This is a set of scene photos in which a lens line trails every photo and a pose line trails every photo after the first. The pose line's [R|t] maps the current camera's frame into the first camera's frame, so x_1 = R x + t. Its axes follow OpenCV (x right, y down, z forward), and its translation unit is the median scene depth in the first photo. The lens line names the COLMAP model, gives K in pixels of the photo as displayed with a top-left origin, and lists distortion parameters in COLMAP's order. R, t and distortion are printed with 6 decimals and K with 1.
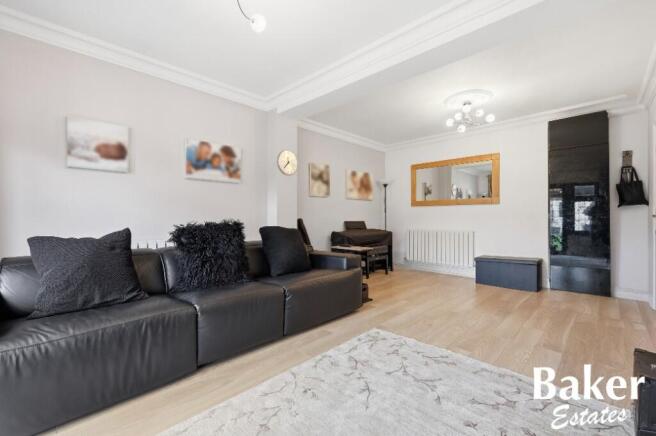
lens RADIAL K [[287.6, 0, 325.6], [0, 287.6, 216.3], [0, 0, 1]] dist [-0.002945, -0.000221]
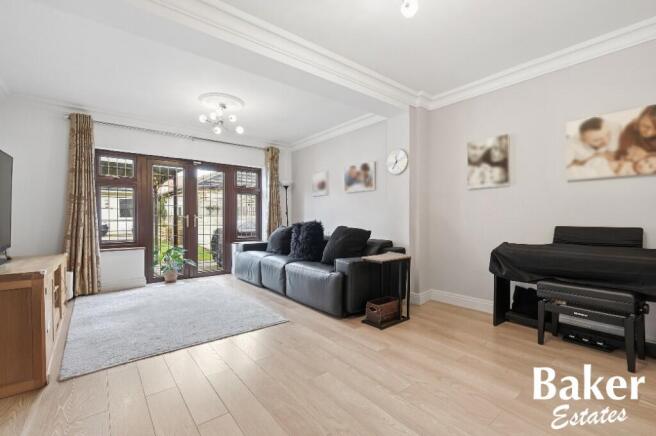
lens RADIAL K [[287.6, 0, 325.9], [0, 287.6, 219.7], [0, 0, 1]] dist [-0.002945, -0.000221]
pose [[-0.125311, 0.006319, -0.992097, 0.939610], [0.006409, 0.999964, 0.005560, -0.000138], [0.992097, -0.005662, -0.125347, 0.967750]]
